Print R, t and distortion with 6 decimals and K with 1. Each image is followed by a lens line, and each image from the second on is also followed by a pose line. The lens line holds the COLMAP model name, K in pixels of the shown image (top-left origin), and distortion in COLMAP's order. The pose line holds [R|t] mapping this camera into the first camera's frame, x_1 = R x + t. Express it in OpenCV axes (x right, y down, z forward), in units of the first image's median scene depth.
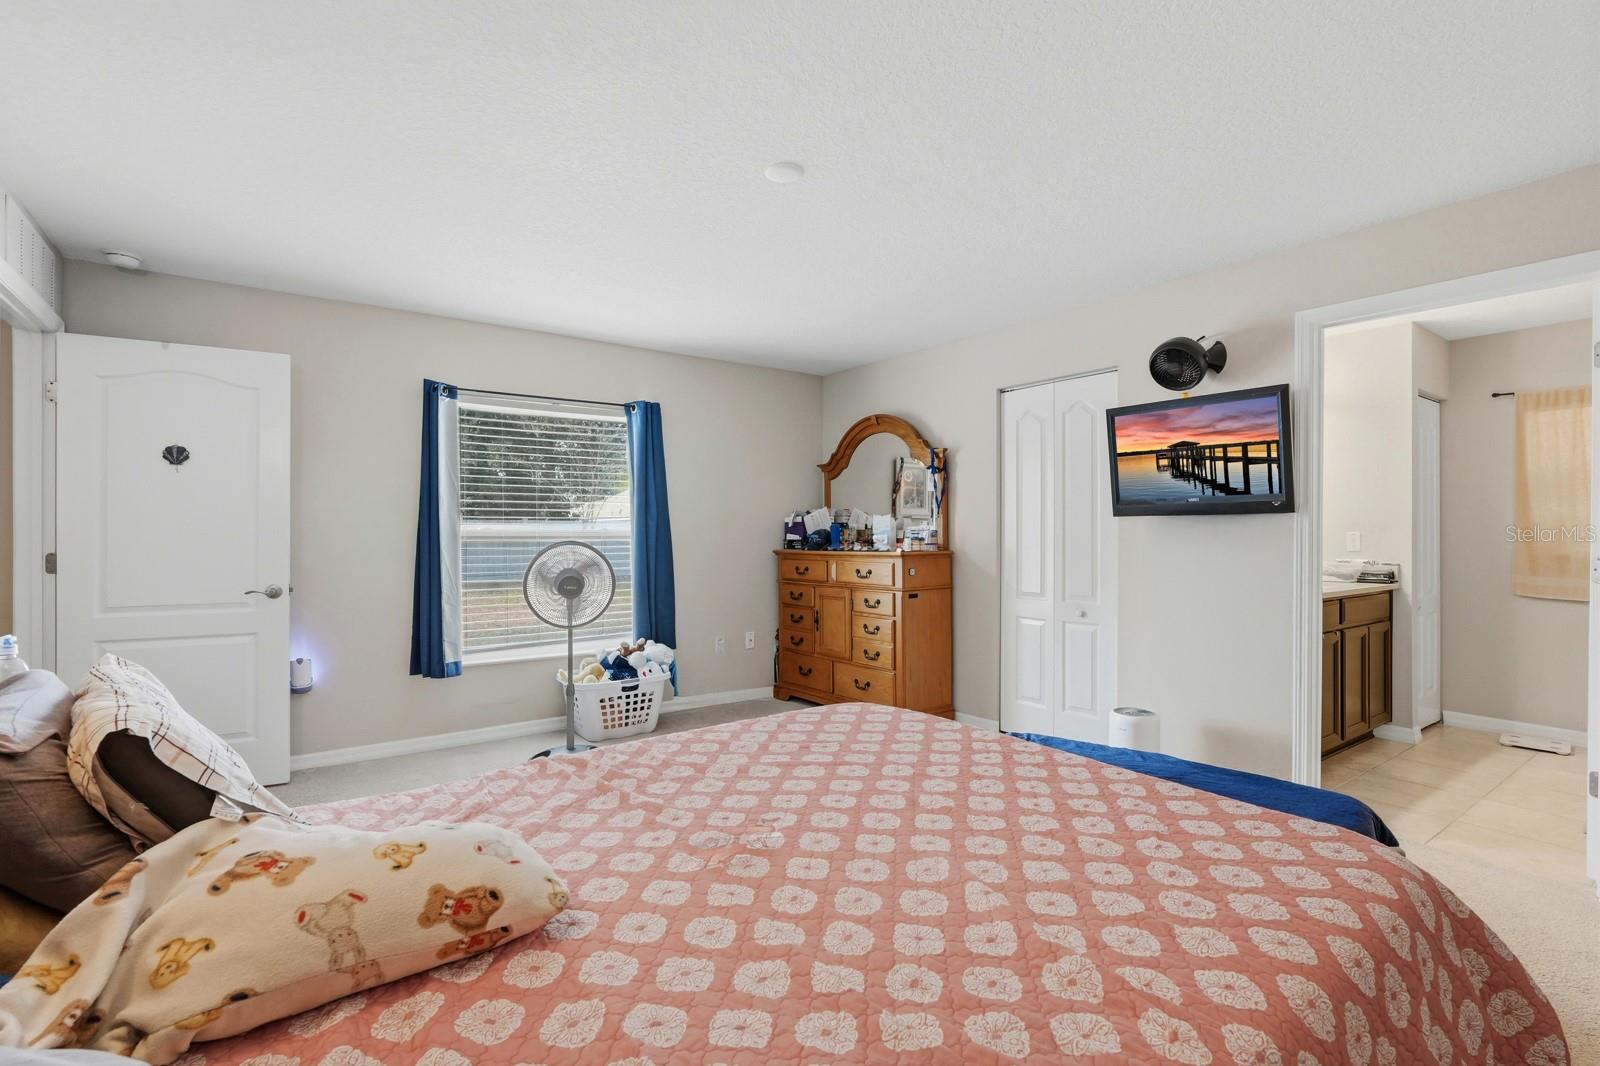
lens RADIAL K [[740.9, 0, 765.6], [0, 740.9, 537.1], [0, 0, 1]] dist [-0.012436, 0.002042]
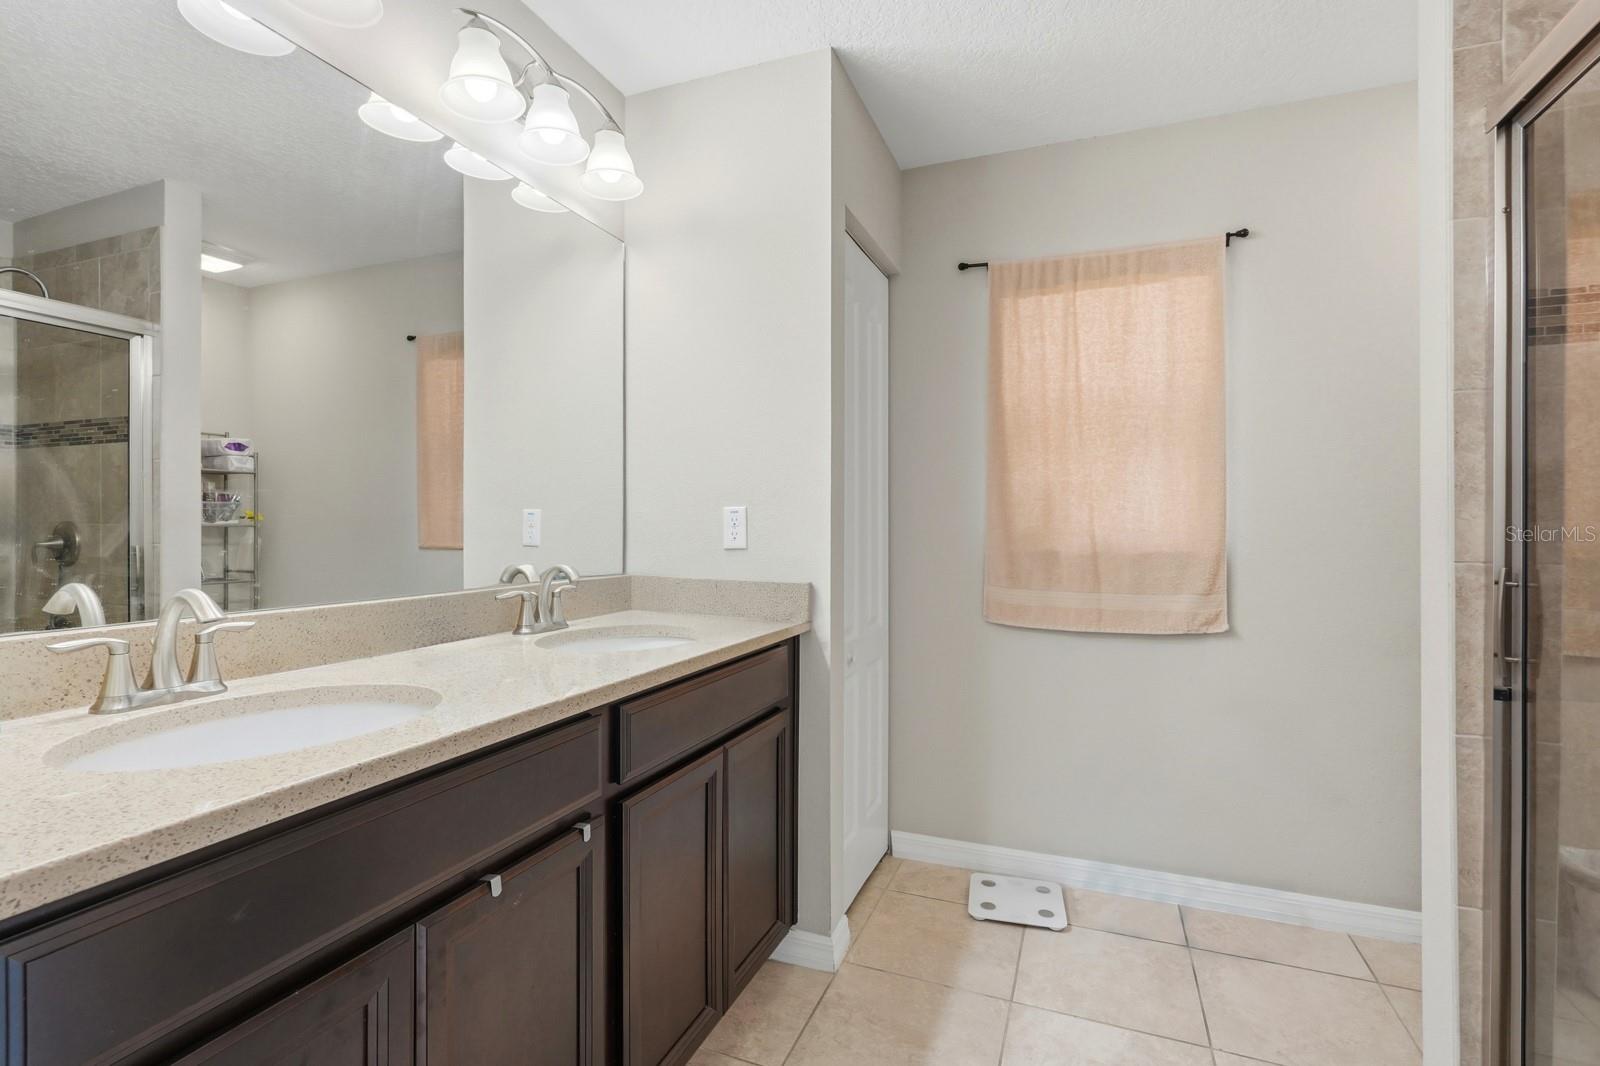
lens RADIAL K [[740.9, 0, 802.5], [0, 740.9, 523.8], [0, 0, 1]] dist [-0.012436, 0.002042]
pose [[0.837496, -0.000918, 0.546443, 0.604950], [-0.001949, 0.999987, 0.004667, 0.001211], [-0.546441, -0.004973, 0.837483, 0.614625]]
